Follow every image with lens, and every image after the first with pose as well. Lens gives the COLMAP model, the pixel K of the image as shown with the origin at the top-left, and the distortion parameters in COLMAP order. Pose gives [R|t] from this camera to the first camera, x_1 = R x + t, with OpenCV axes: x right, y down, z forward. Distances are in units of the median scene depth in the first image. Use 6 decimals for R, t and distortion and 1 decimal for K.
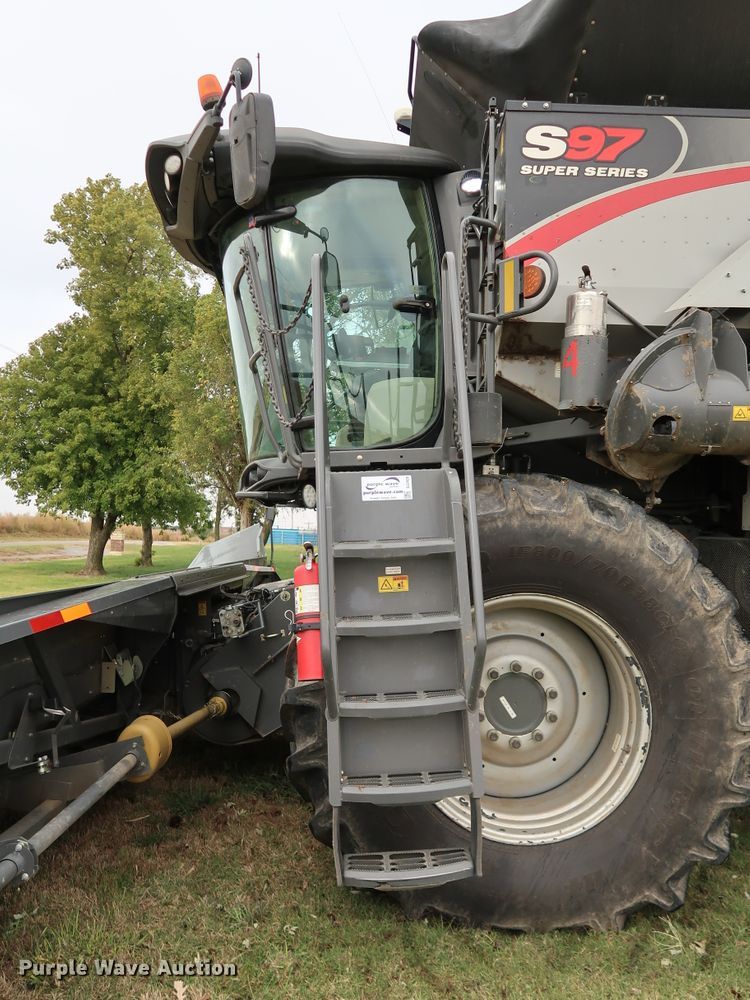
lens RADIAL K [[775.7, 0, 375.0], [0, 775.7, 500.0], [0, 0, 1]] dist [-0.028040, 0.008131]
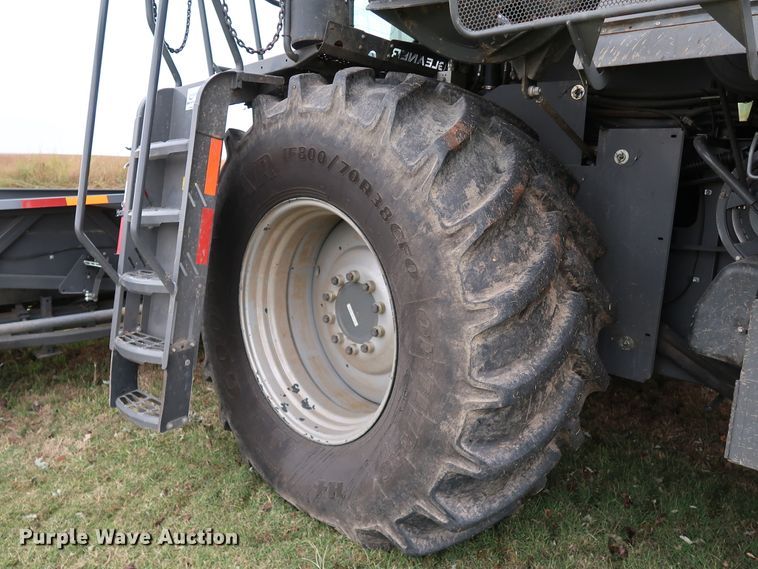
lens RADIAL K [[588.0, 0, 375.4], [0, 588.0, 286.4], [0, 0, 1]] dist [-0.028040, 0.008131]
pose [[0.719750, 0.131373, -0.681690, 0.784361], [0.016378, 0.978445, 0.205856, 0.080158], [0.694040, -0.159329, 0.702085, 0.533497]]
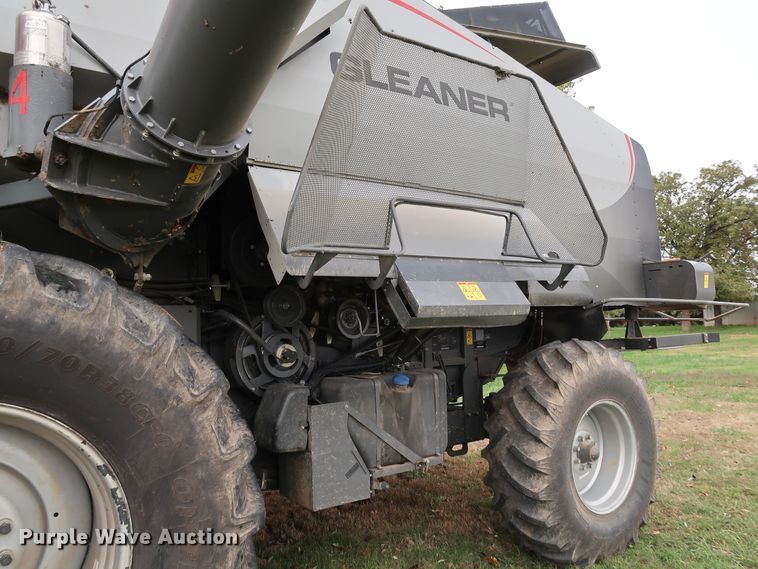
lens RADIAL K [[588.0, 0, 375.4], [0, 588.0, 286.4], [0, 0, 1]] dist [-0.028040, 0.008131]
pose [[0.804128, -0.019706, 0.594129, 0.204738], [0.034711, 0.999302, -0.013835, 0.036587], [-0.593442, 0.031748, 0.804251, 0.344199]]
